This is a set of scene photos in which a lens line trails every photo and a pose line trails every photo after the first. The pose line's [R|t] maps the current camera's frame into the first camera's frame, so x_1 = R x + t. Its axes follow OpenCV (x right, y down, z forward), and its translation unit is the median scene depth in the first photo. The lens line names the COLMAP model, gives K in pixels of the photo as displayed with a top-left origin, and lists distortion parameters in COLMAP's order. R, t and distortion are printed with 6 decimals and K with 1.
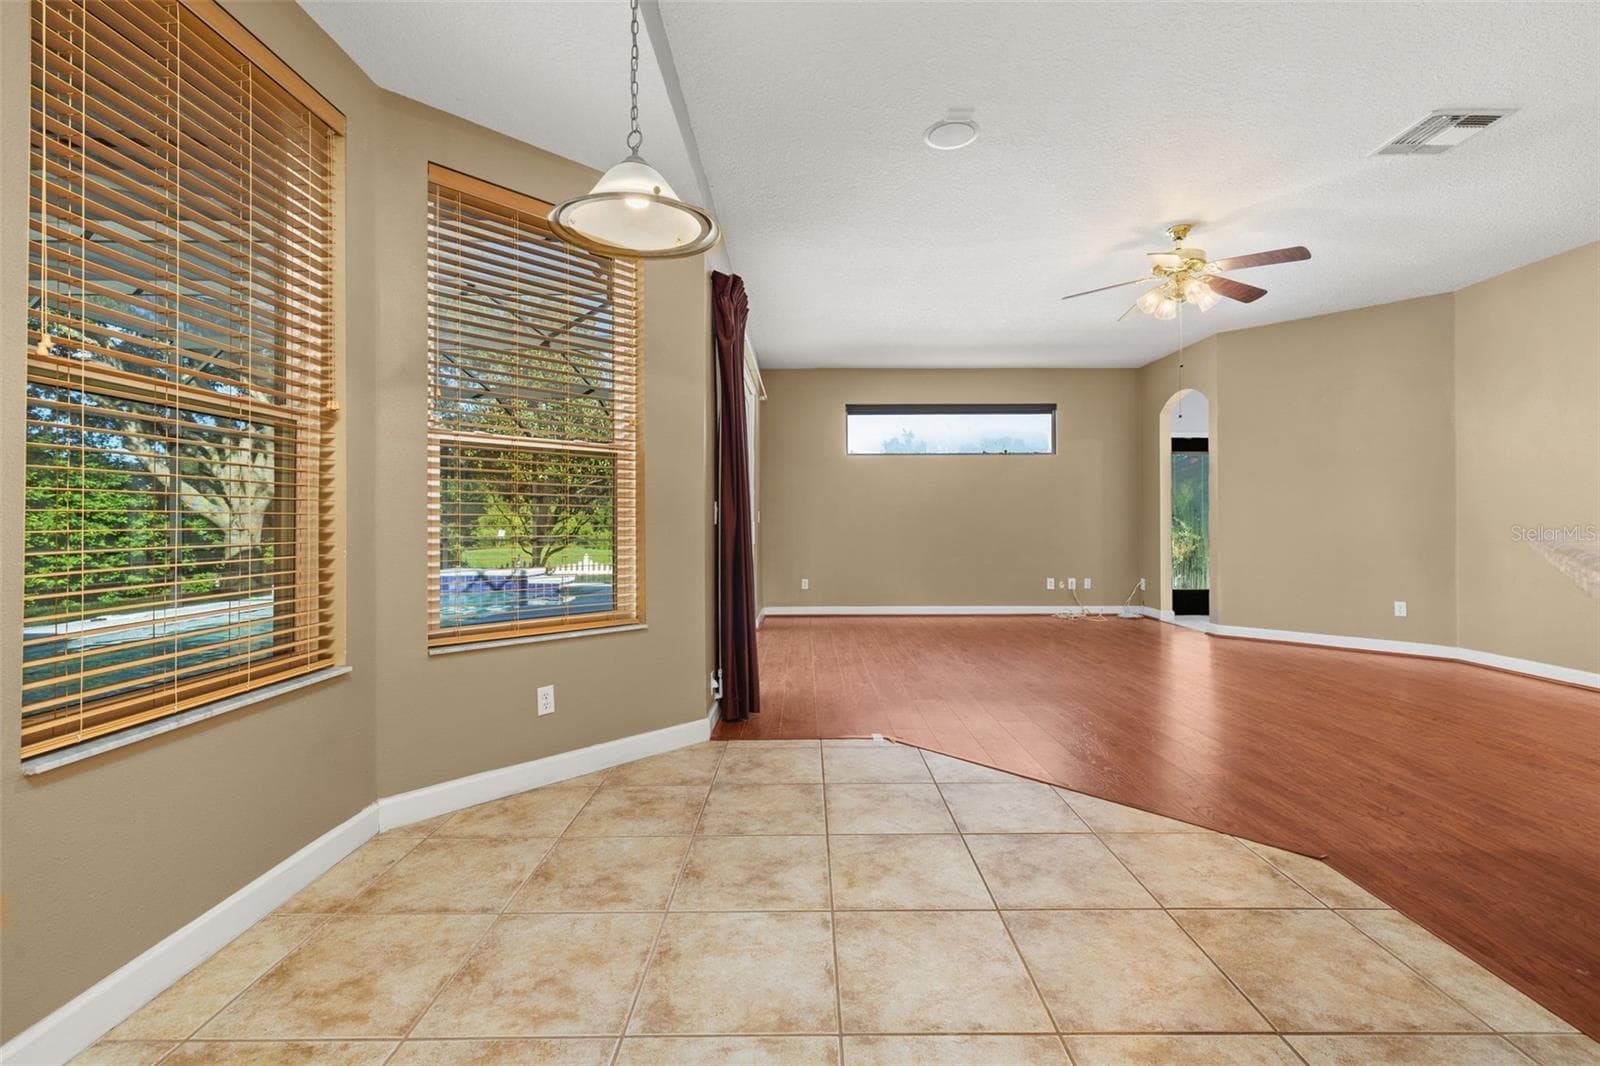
lens RADIAL K [[681.8, 0, 803.5], [0, 681.8, 526.4], [0, 0, 1]] dist [0.000366, 0.000469]
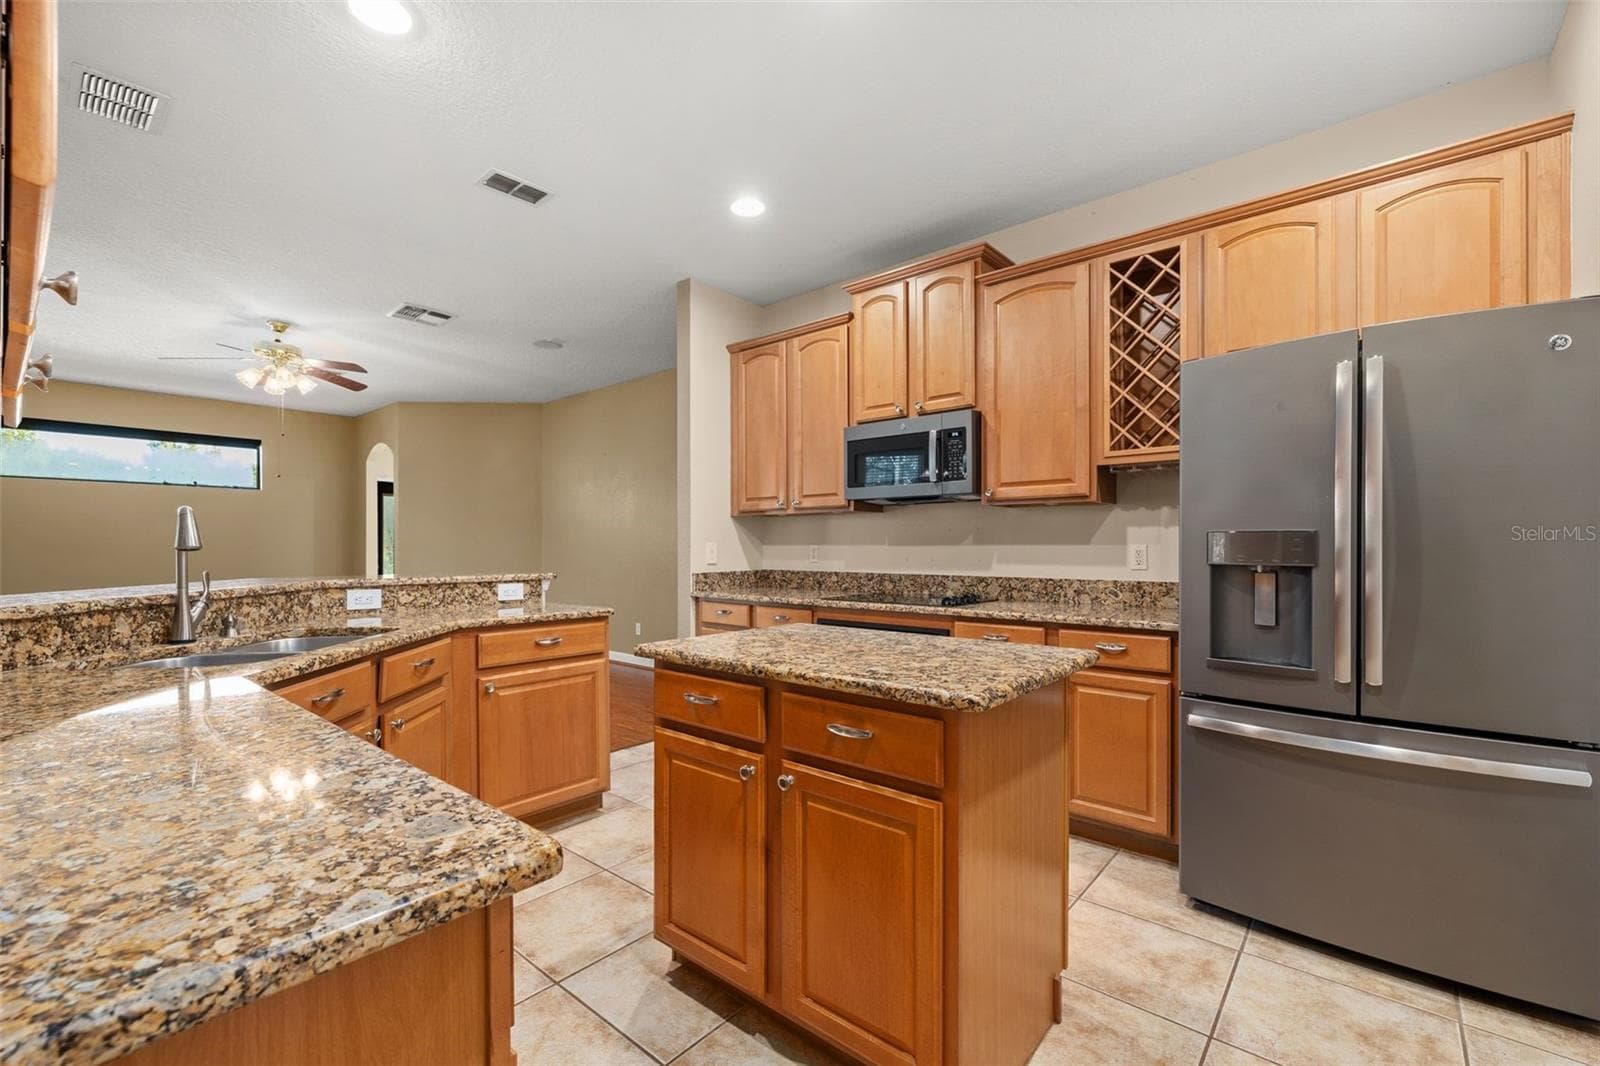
lens RADIAL K [[681.8, 0, 783.7], [0, 681.8, 544.5], [0, 0, 1]] dist [0.000366, 0.000469]
pose [[0.658338, 0.005680, 0.752701, 0.120635], [0.002183, 0.999953, -0.009455, -0.012470], [-0.752720, 0.007868, 0.658294, -0.269128]]
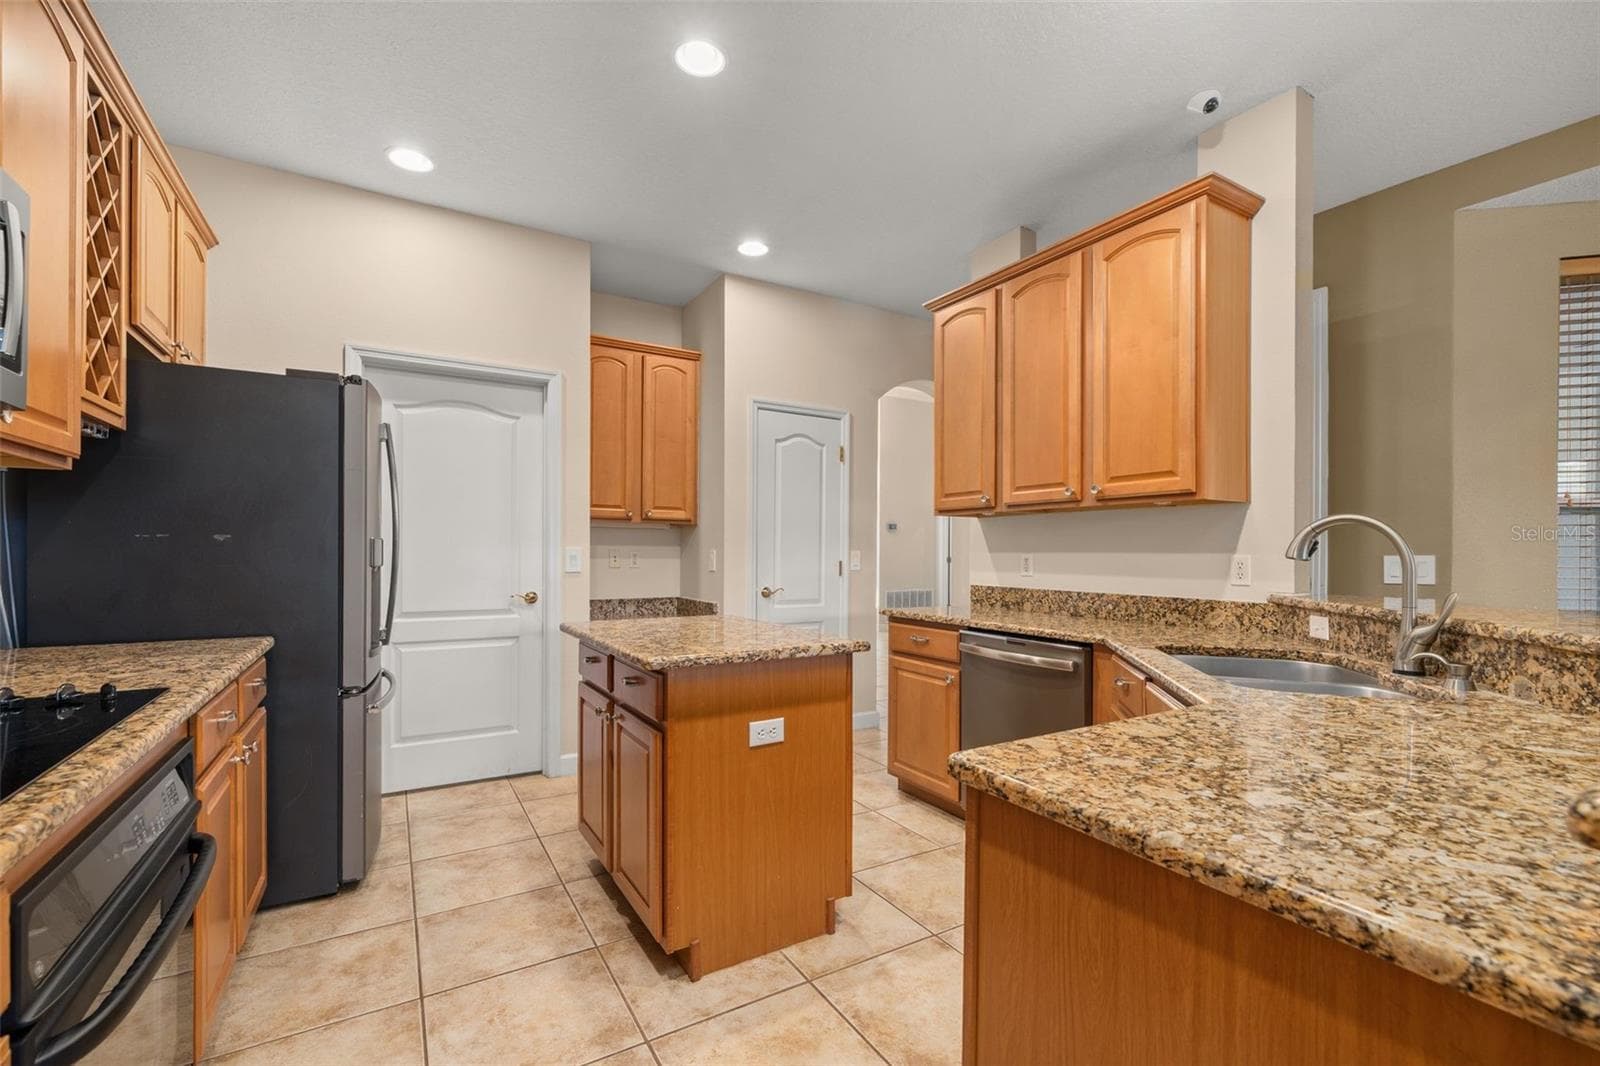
lens RADIAL K [[681.8, 0, 797.0], [0, 681.8, 546.5], [0, 0, 1]] dist [0.000366, 0.000469]
pose [[-0.854460, -0.004167, -0.519501, 0.440455], [-0.004553, 0.999989, -0.000532, -0.017195], [0.519498, 0.001911, -0.854470, 0.155234]]
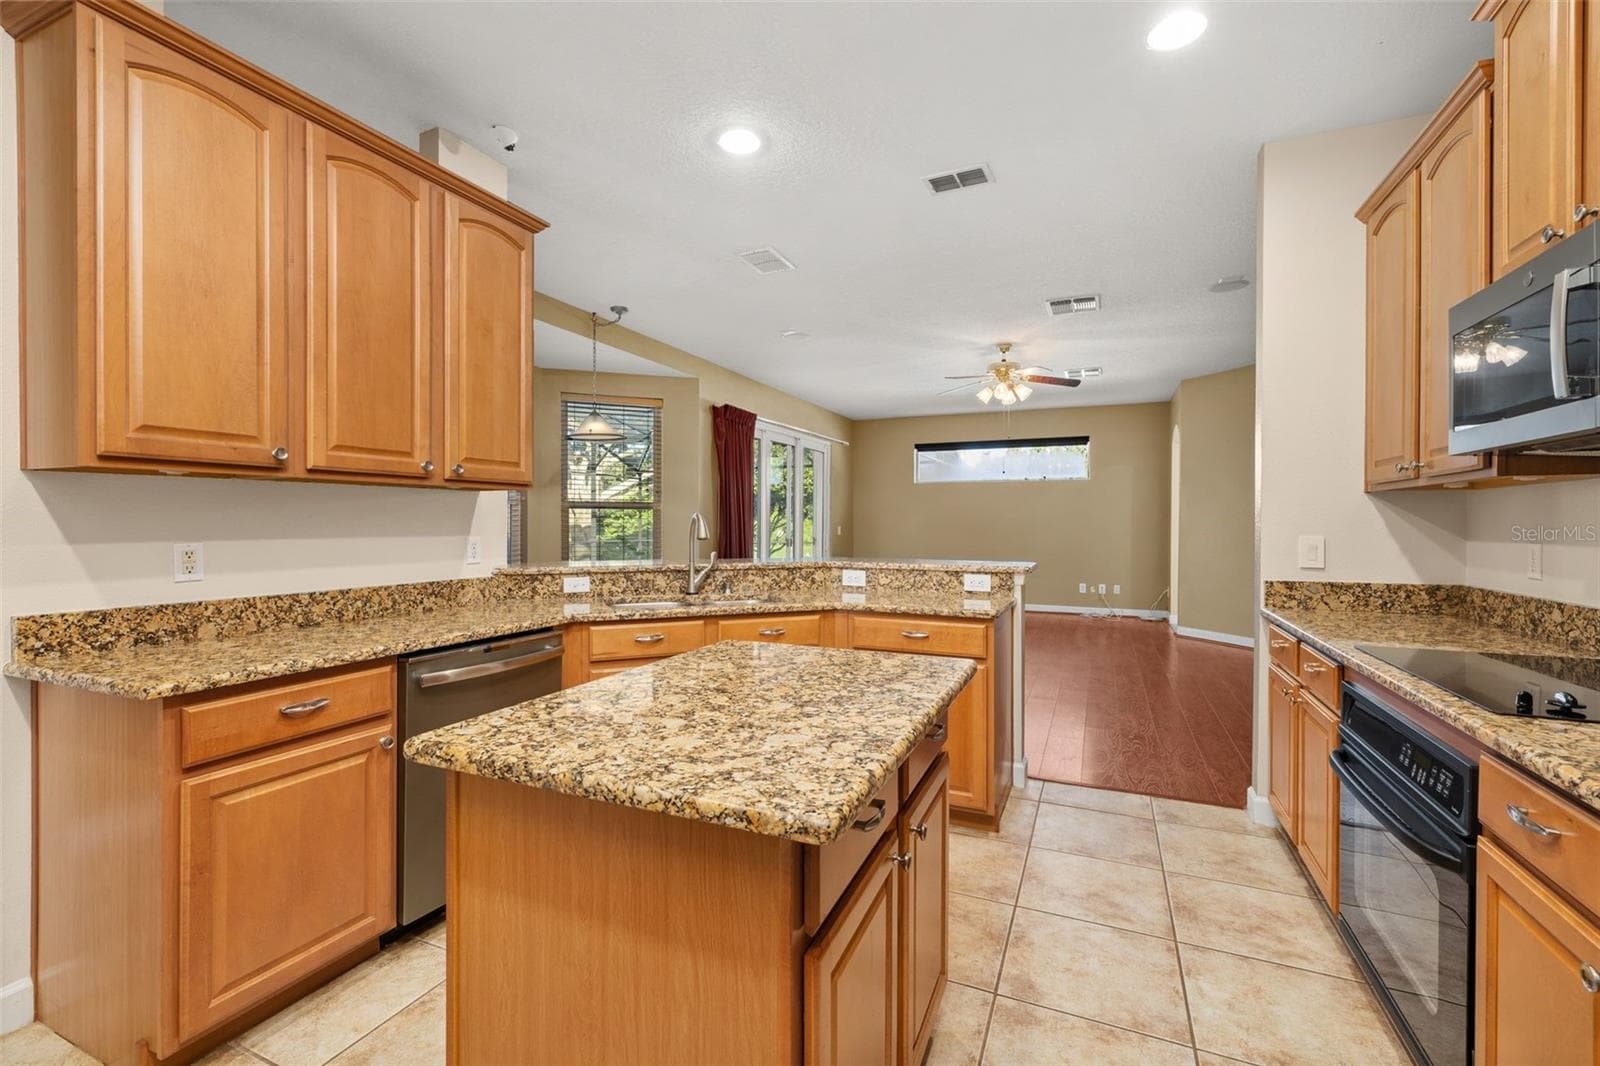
lens RADIAL K [[681.8, 0, 800.6], [0, 681.8, 529.0], [0, 0, 1]] dist [0.000366, 0.000469]
pose [[0.915894, 0.010707, -0.401277, 0.399904], [-0.009023, 0.999941, 0.006086, -0.022522], [0.401318, -0.001954, 0.915937, -0.293550]]
